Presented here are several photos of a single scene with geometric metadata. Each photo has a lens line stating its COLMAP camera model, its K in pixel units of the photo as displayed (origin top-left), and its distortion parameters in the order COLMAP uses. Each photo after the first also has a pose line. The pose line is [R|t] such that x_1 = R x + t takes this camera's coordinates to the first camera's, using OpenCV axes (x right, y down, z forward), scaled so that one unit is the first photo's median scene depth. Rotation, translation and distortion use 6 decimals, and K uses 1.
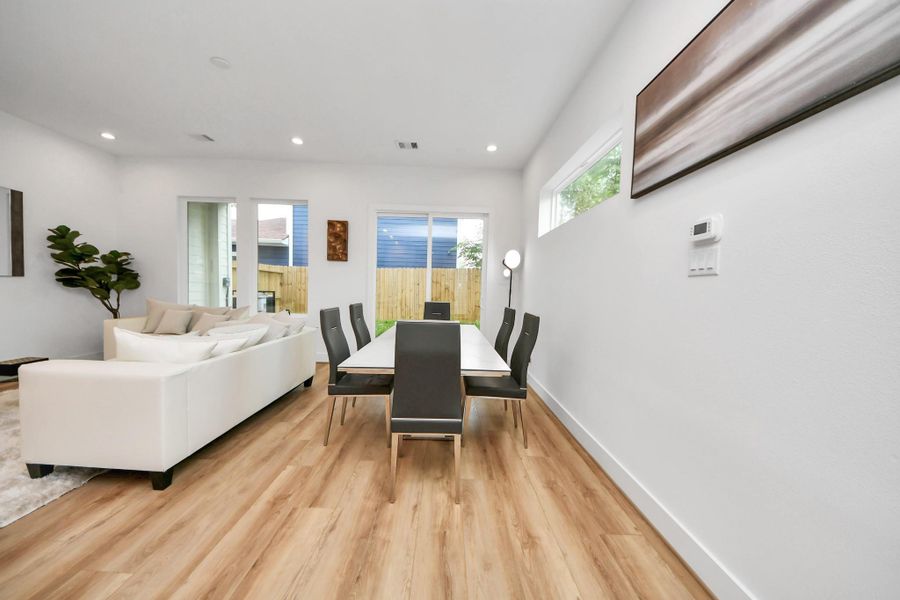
lens RADIAL K [[325.8, 0, 452.8], [0, 325.8, 304.8], [0, 0, 1]] dist [0.007742, -0.008227]
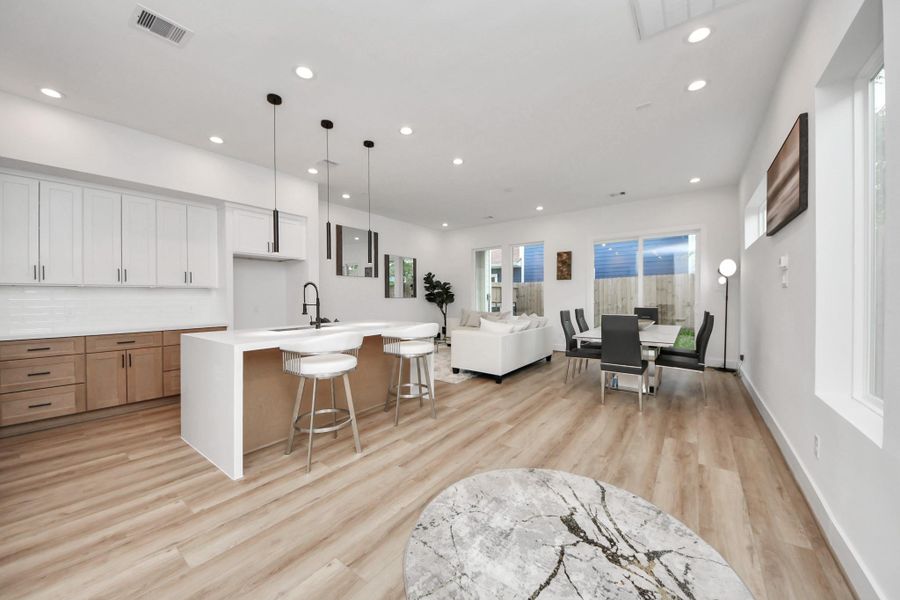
lens RADIAL K [[325.8, 0, 439.1], [0, 325.8, 303.5], [0, 0, 1]] dist [0.007742, -0.008227]
pose [[0.775919, -0.020087, -0.630512, 0.138311], [-0.001820, 0.999417, -0.034080, 0.023145], [0.630829, 0.027591, 0.775431, -0.533102]]
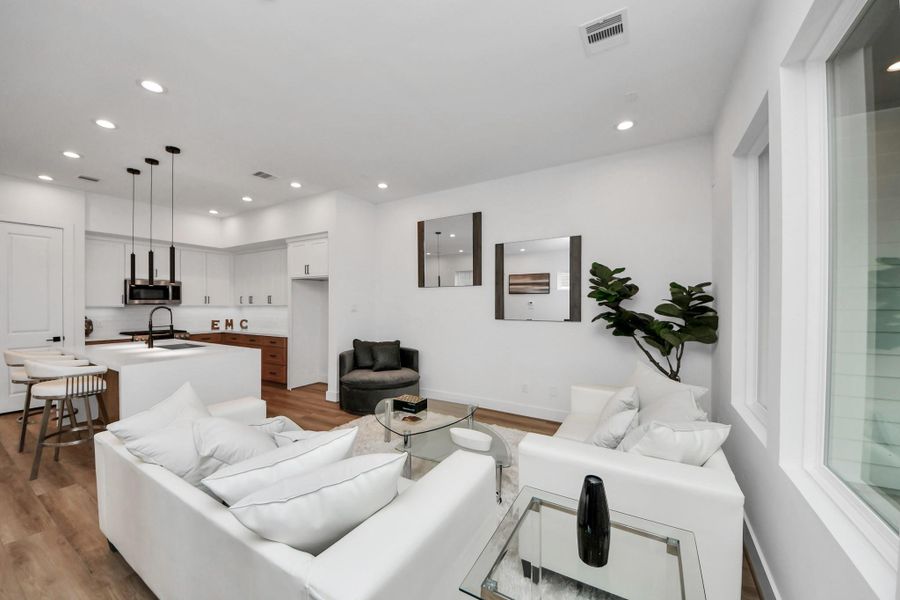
lens RADIAL K [[325.8, 0, 453.0], [0, 325.8, 308.2], [0, 0, 1]] dist [0.007742, -0.008227]
pose [[-0.521714, -0.016197, -0.852967, -0.259385], [-0.054936, 0.998382, 0.014644, -0.109890], [0.851350, 0.054499, -0.521760, 1.064217]]
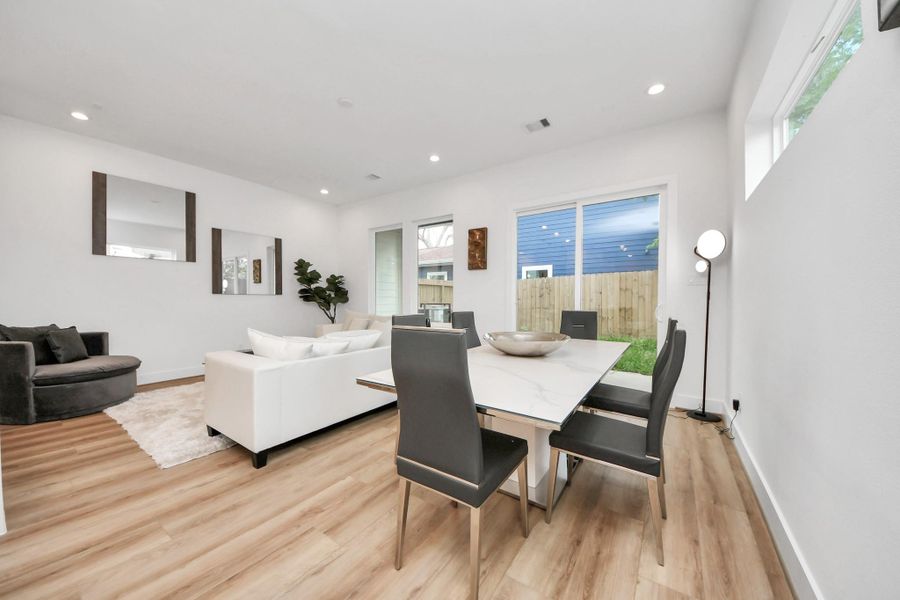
lens RADIAL K [[325.8, 0, 445.6], [0, 325.8, 305.7], [0, 0, 1]] dist [0.007742, -0.008227]
pose [[0.811491, -0.014911, -0.584175, 0.155207], [-0.007436, 0.999330, -0.035838, 0.010382], [0.584318, 0.033426, 0.810836, 0.189429]]
